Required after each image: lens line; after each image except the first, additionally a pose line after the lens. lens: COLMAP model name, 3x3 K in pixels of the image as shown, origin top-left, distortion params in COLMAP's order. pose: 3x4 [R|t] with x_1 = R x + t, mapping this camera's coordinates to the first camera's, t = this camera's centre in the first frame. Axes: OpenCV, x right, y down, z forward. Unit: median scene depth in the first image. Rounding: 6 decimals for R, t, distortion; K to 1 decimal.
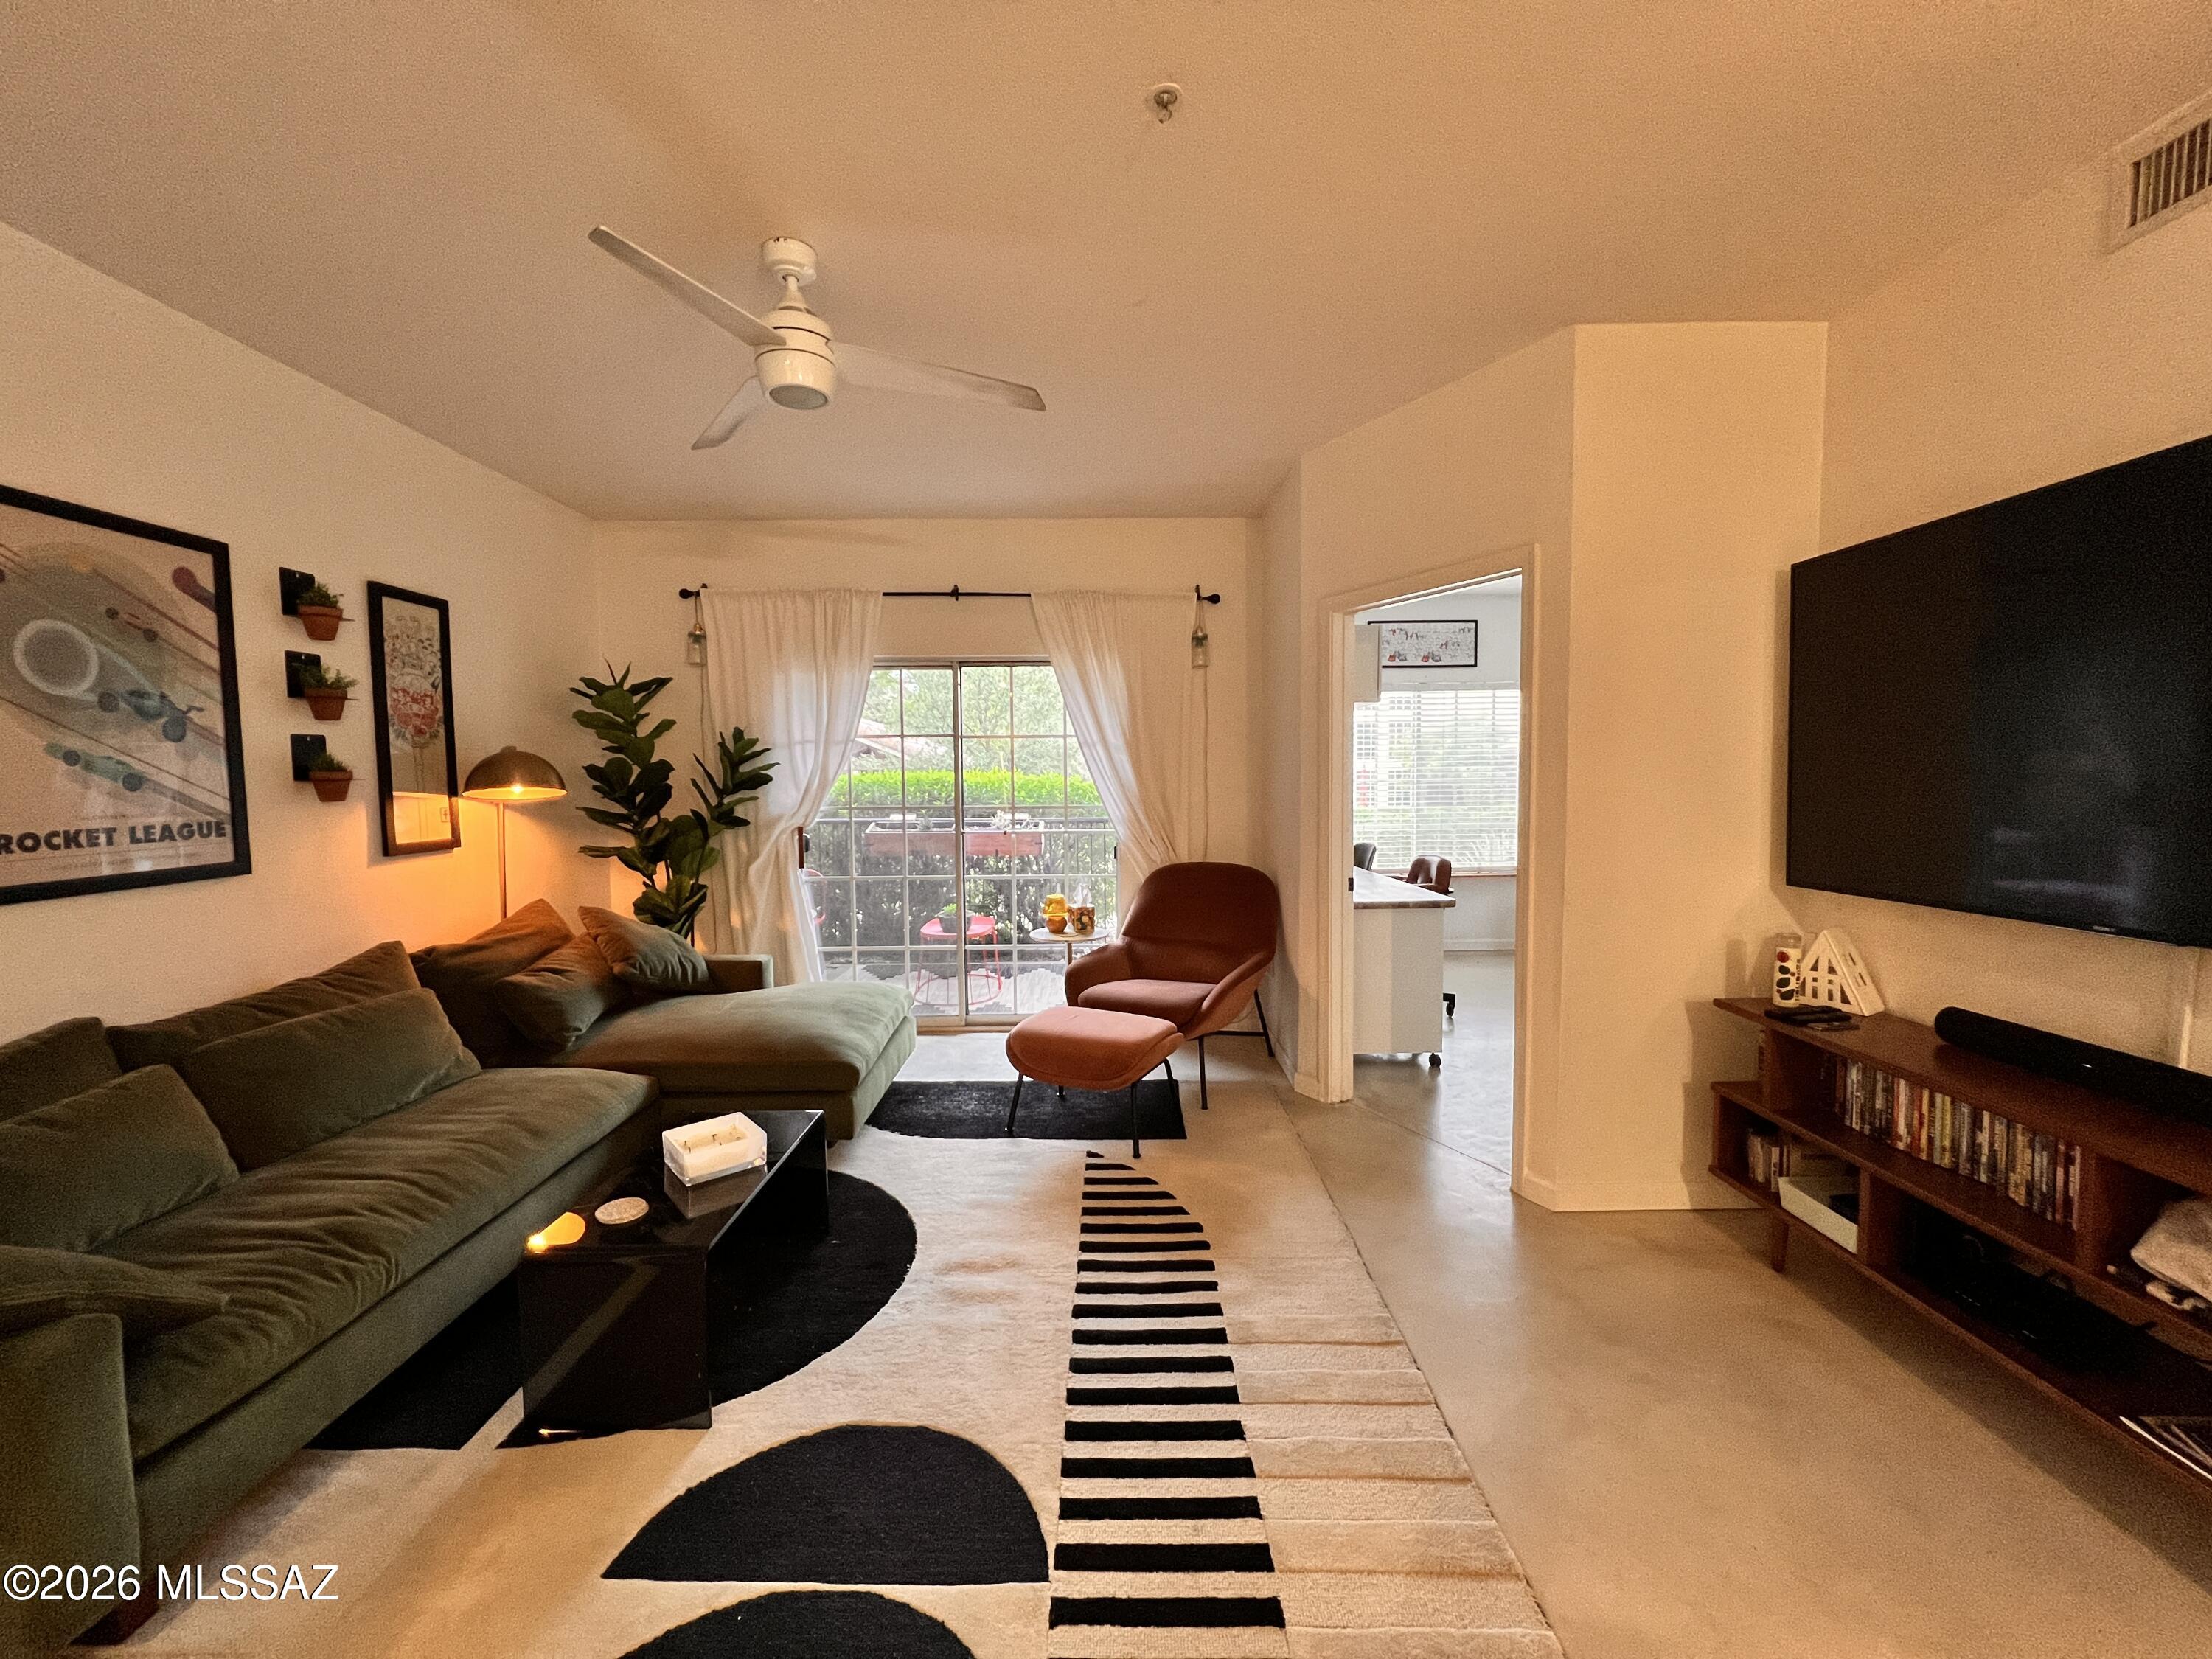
lens RADIAL K [[881.5, 0, 1100.1], [0, 881.5, 825.2], [0, 0, 1]] dist [-0.000961, 0.000282]
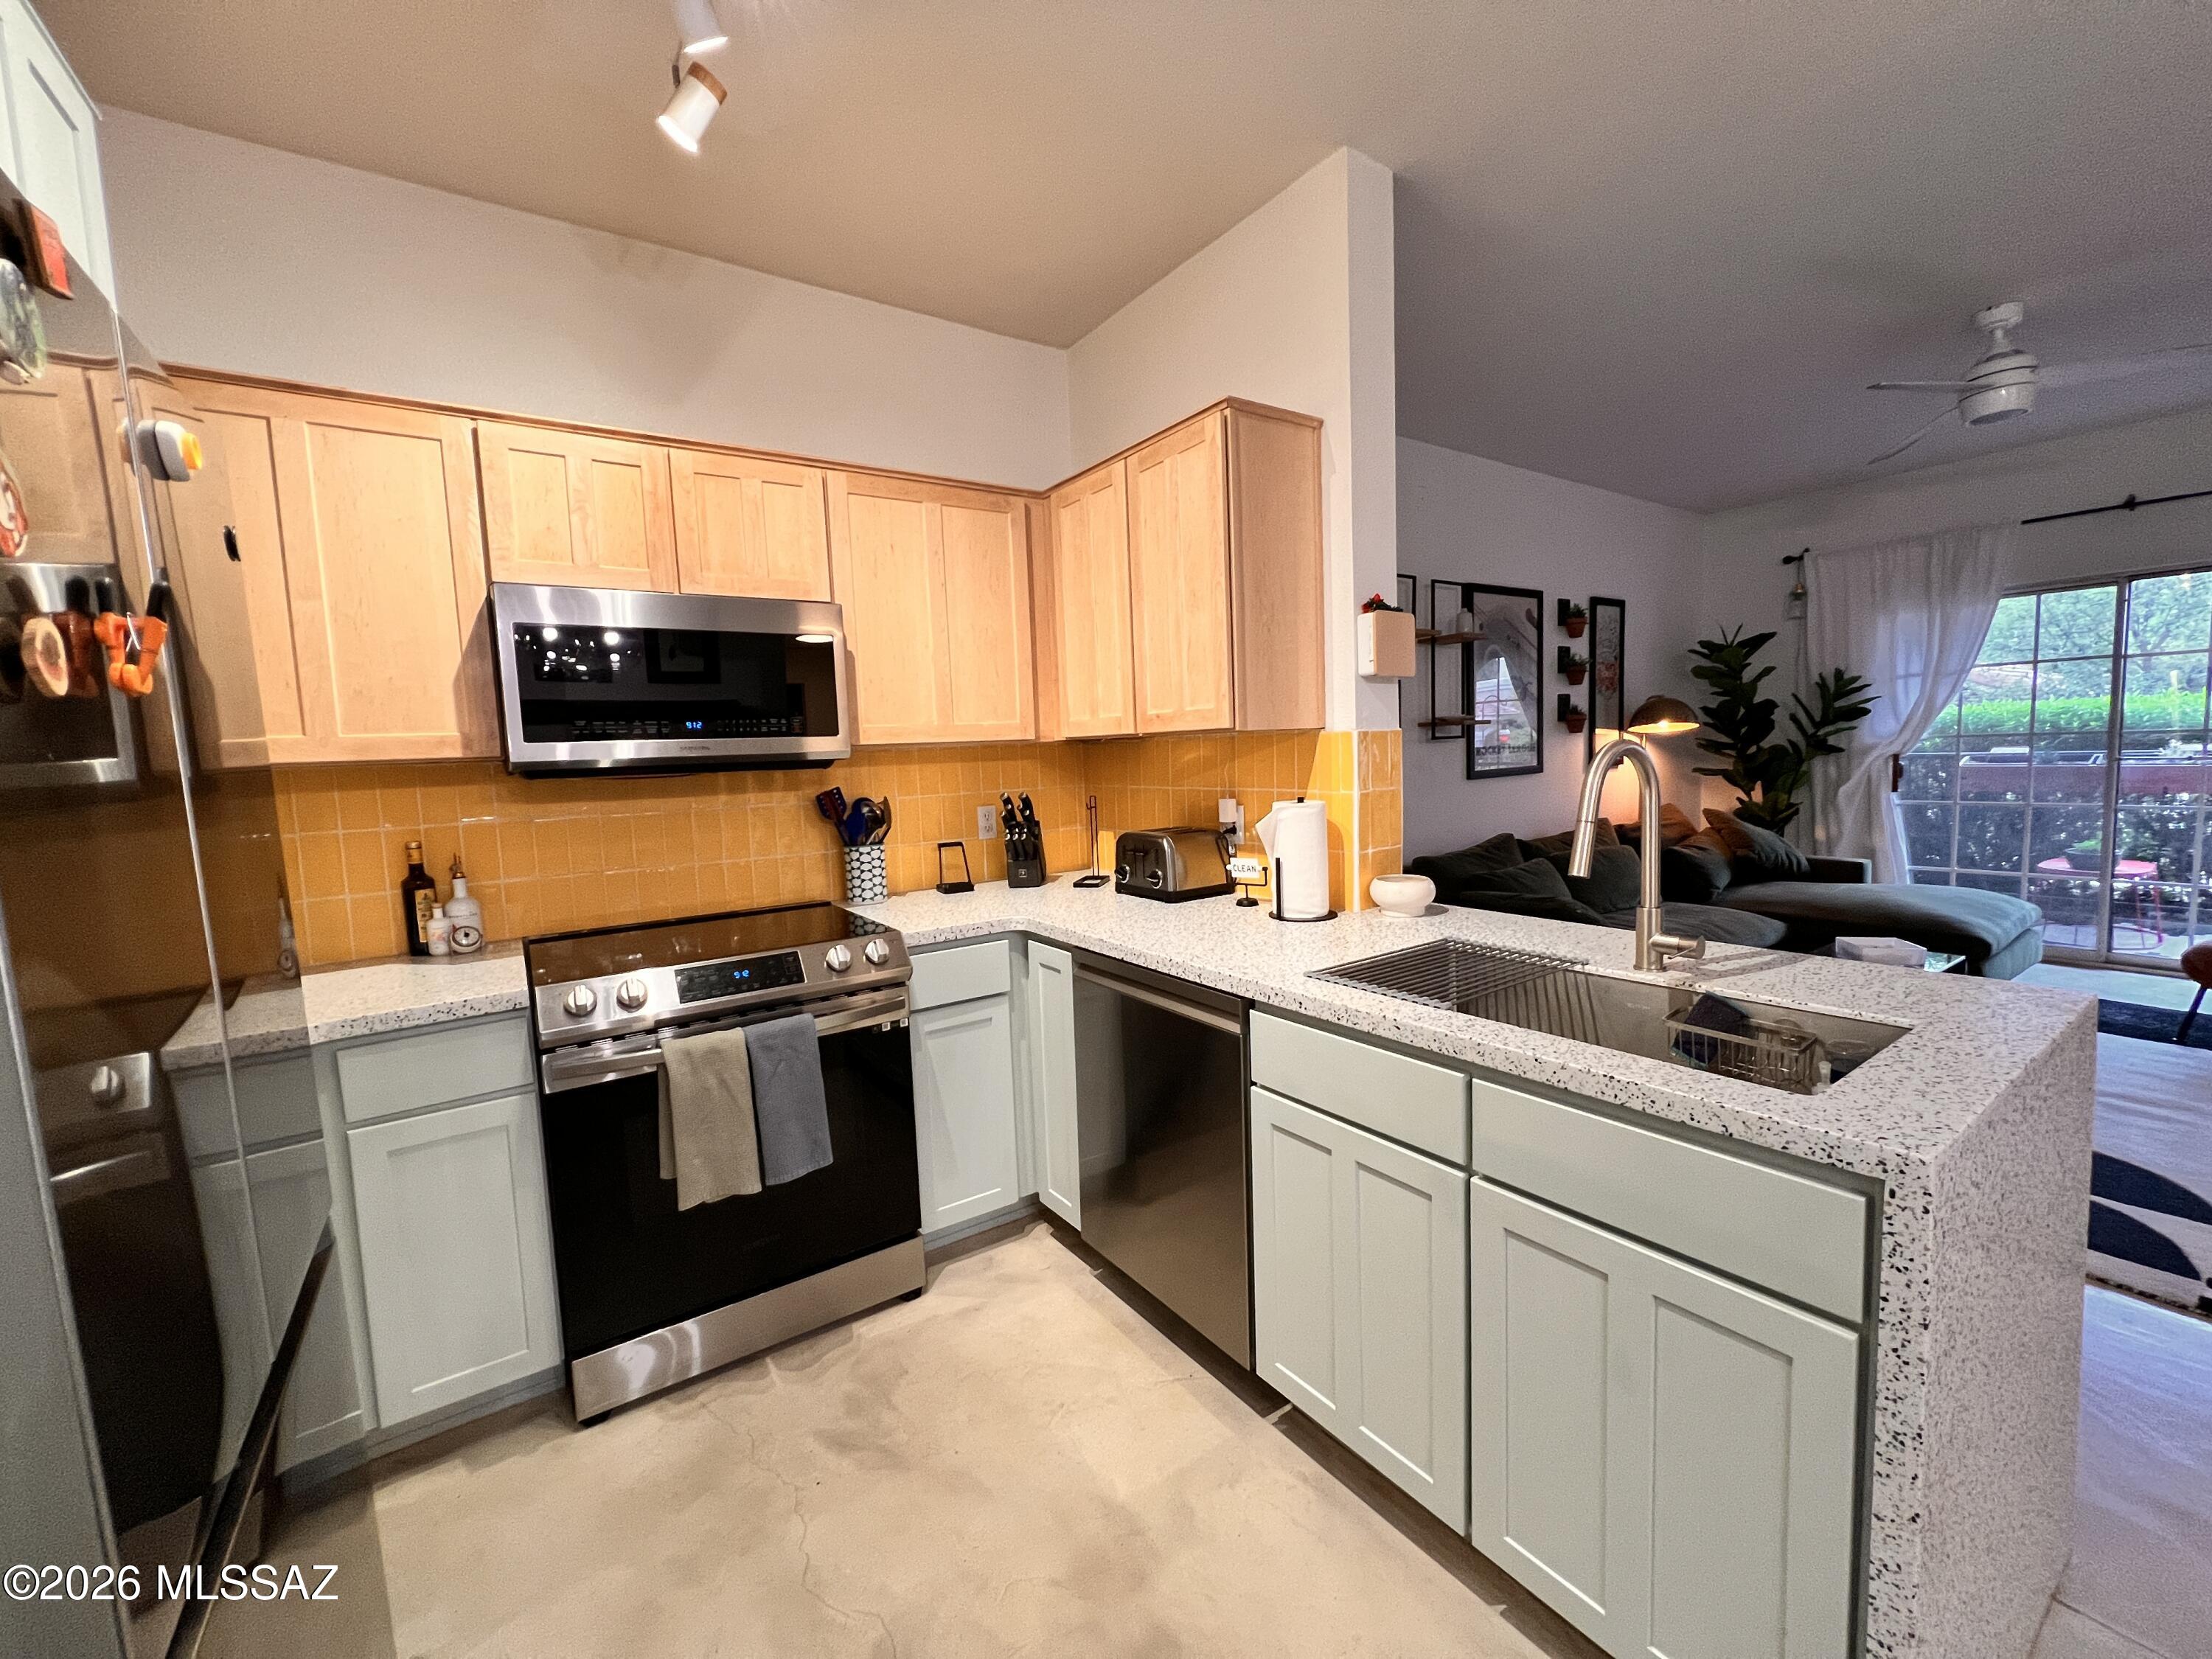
lens RADIAL K [[881.5, 0, 1098.7], [0, 881.5, 827.2], [0, 0, 1]] dist [-0.000961, 0.000282]
pose [[0.555231, 0.058531, -0.829634, 0.037189], [-0.013935, 0.998035, 0.061085, 0.059190], [0.831579, -0.022355, 0.554956, -0.660718]]
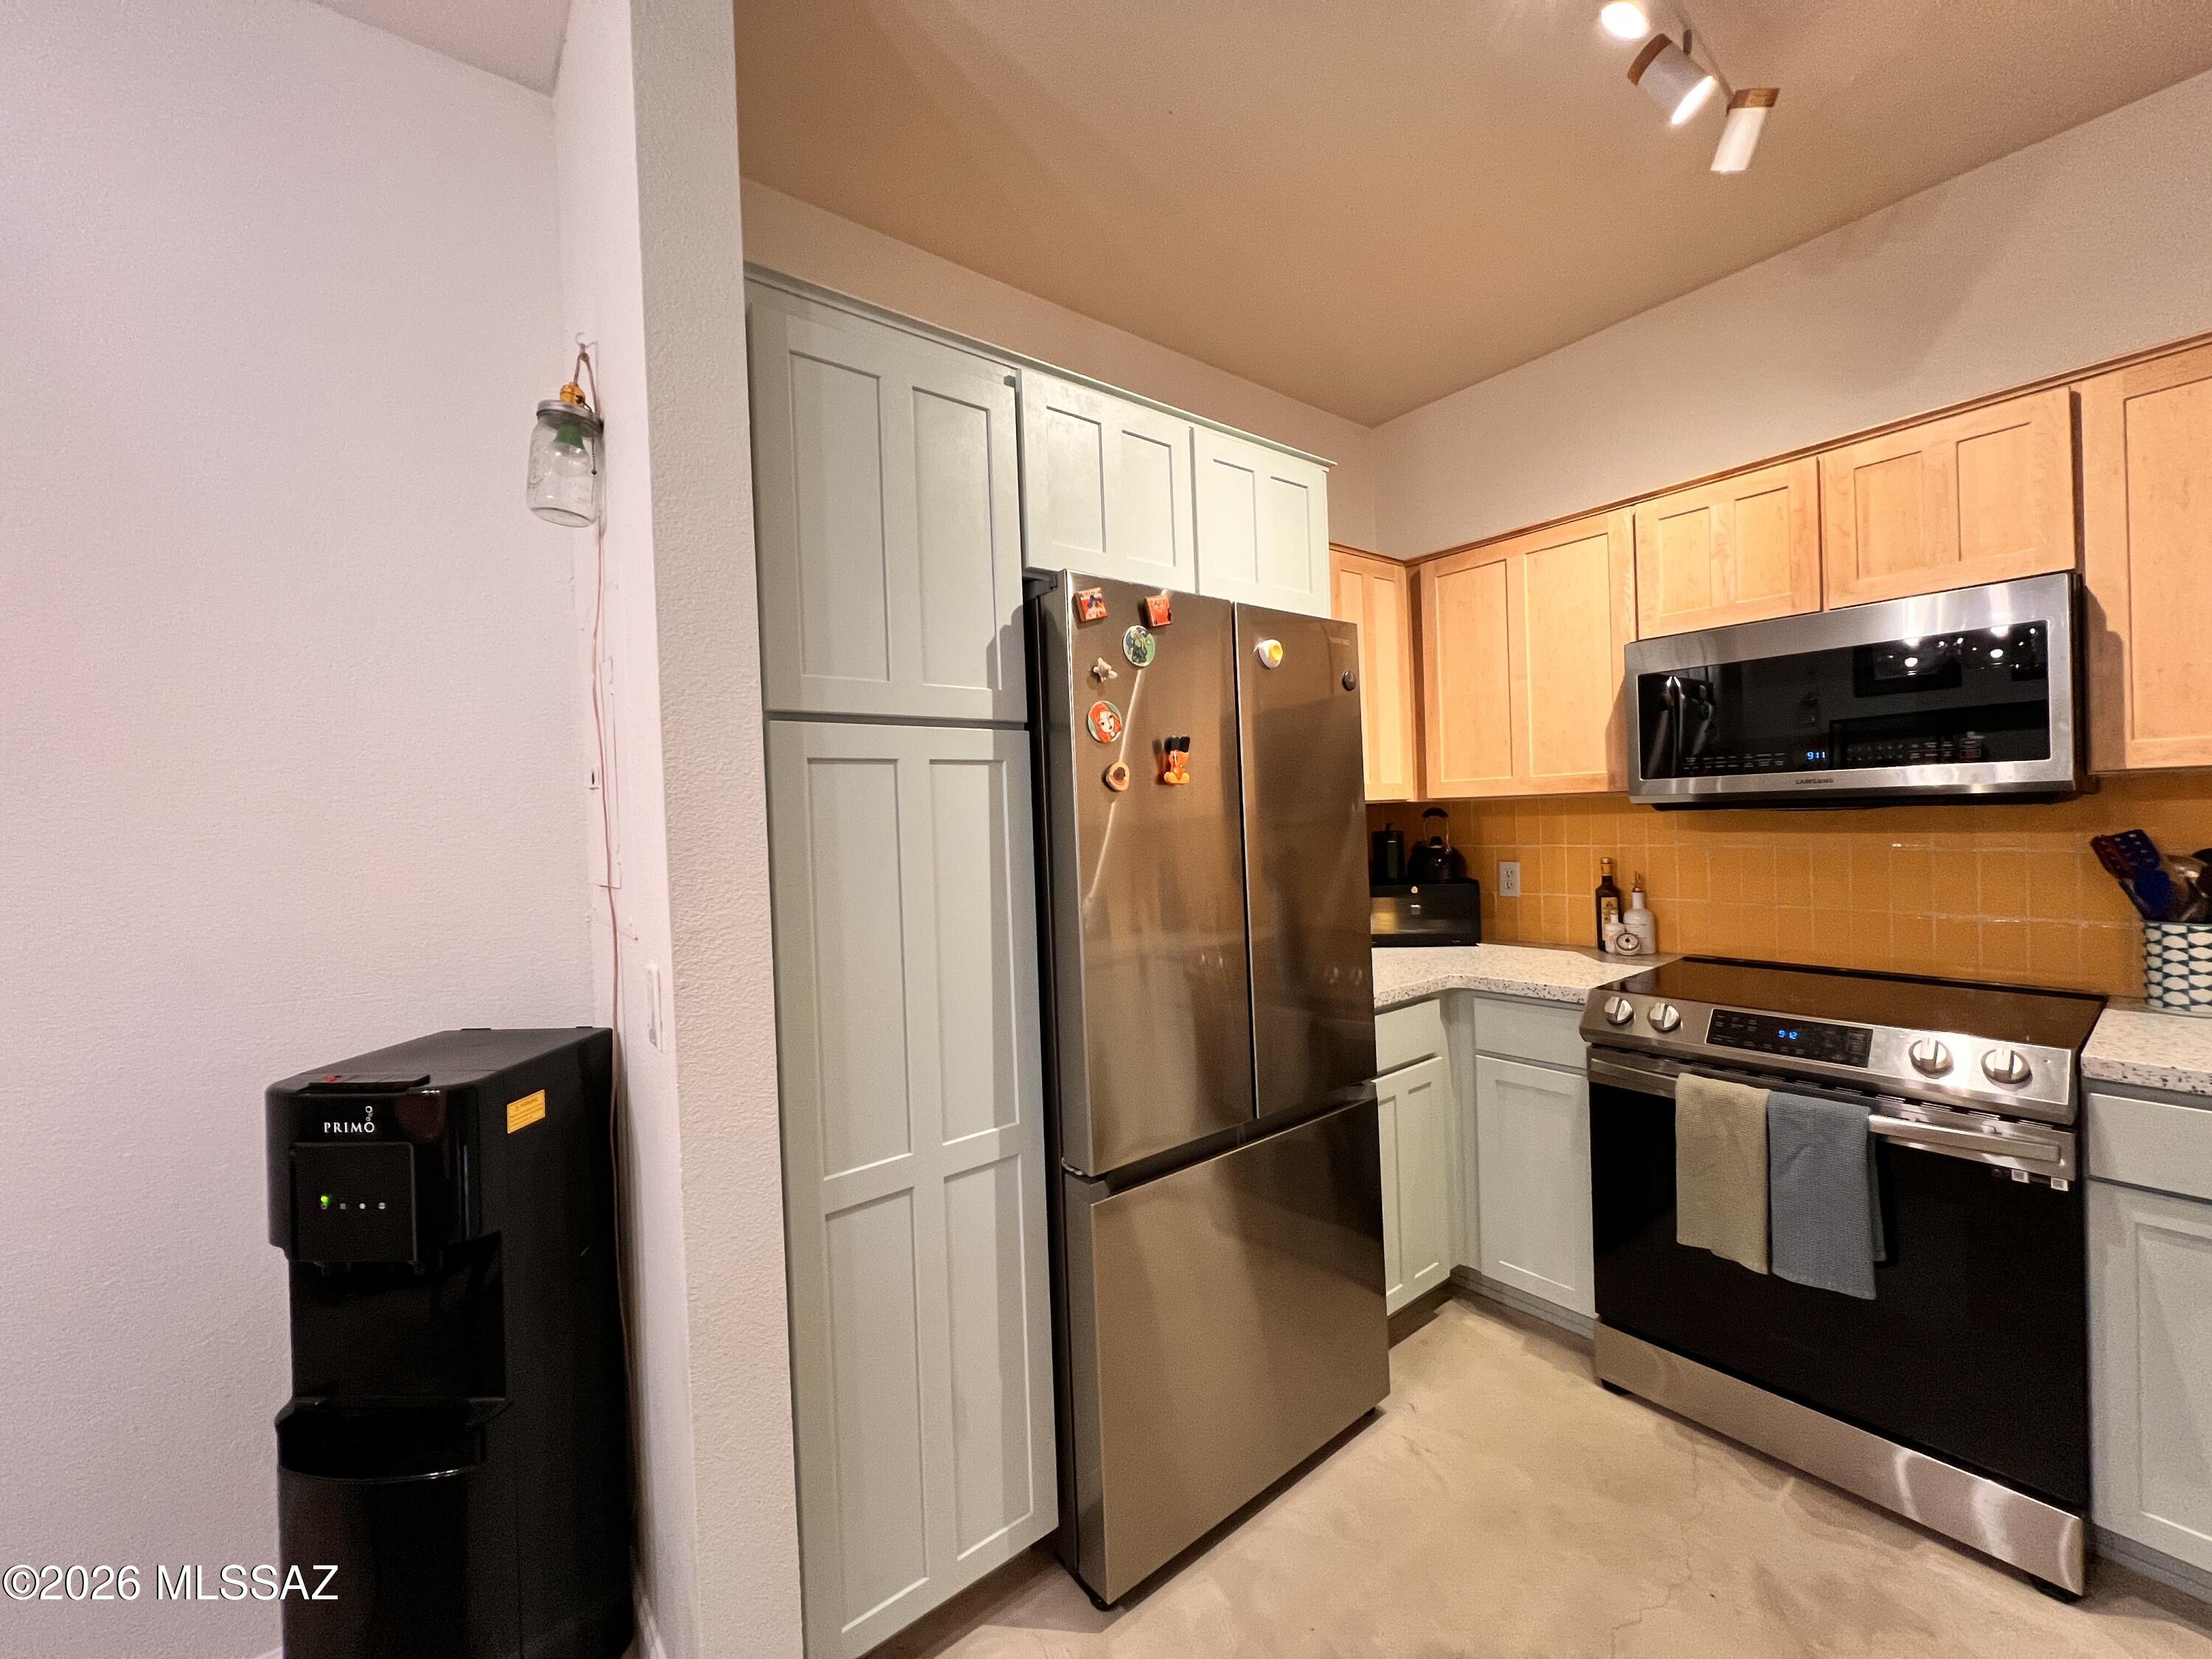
lens RADIAL K [[881.5, 0, 1107.1], [0, 881.5, 830.1], [0, 0, 1]] dist [-0.000961, 0.000282]
pose [[-0.789167, 0.044327, -0.612577, 0.065592], [0.004671, 0.997797, 0.066184, 0.035941], [0.614161, 0.049369, -0.787635, -0.364885]]
